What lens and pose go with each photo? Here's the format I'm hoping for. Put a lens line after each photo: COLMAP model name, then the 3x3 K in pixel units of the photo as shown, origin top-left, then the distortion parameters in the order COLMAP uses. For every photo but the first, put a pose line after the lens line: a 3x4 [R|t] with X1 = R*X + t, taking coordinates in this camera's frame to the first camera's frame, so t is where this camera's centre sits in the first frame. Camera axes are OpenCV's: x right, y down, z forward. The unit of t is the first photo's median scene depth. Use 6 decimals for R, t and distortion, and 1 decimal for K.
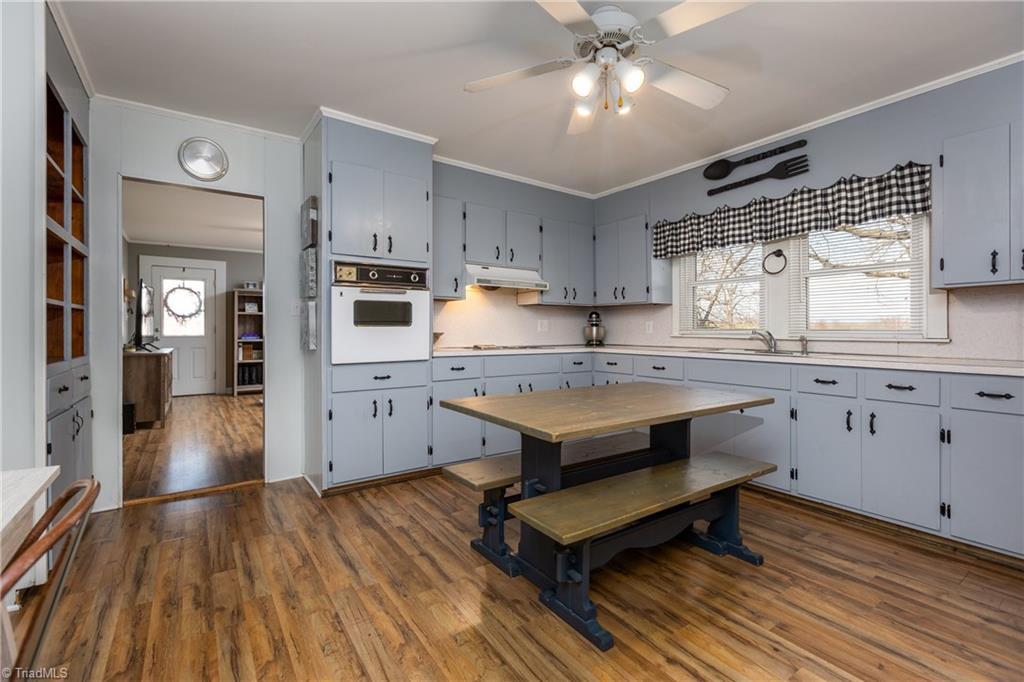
lens RADIAL K [[454.6, 0, 512.4], [0, 454.6, 330.2], [0, 0, 1]] dist [0.000539, 0.000173]
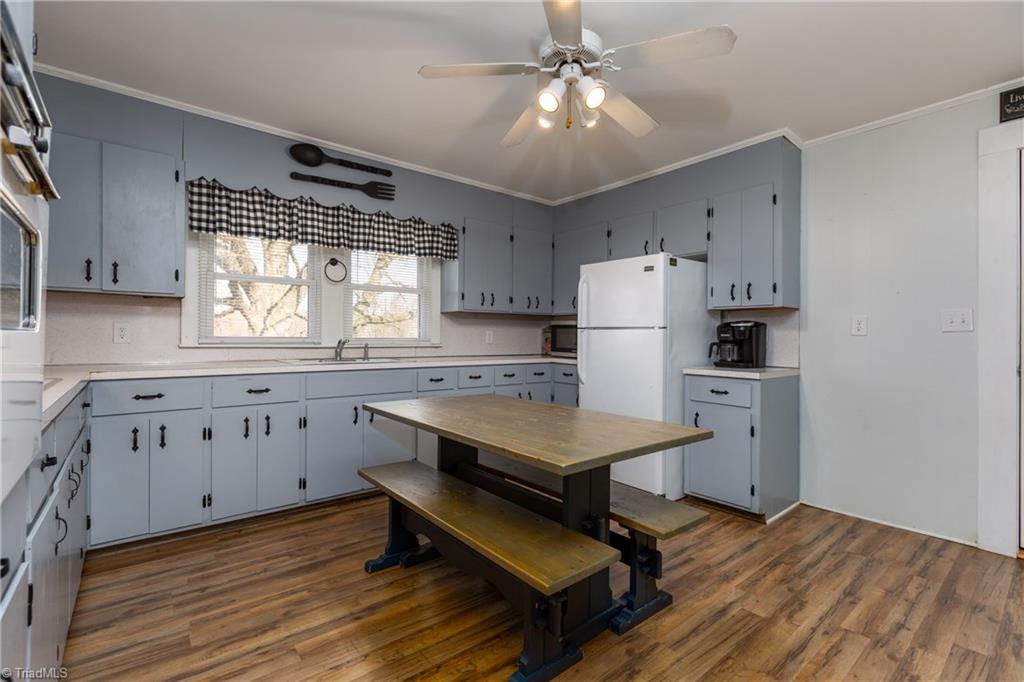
lens RADIAL K [[472.9, 0, 498.8], [0, 472.9, 328.0], [0, 0, 1]] dist [0.026746, -0.000164]
pose [[-0.078656, 0.018060, 0.996738, -0.520185], [-0.003522, 0.999825, -0.018394, -0.005218], [-0.996896, -0.004958, -0.078578, 0.765425]]
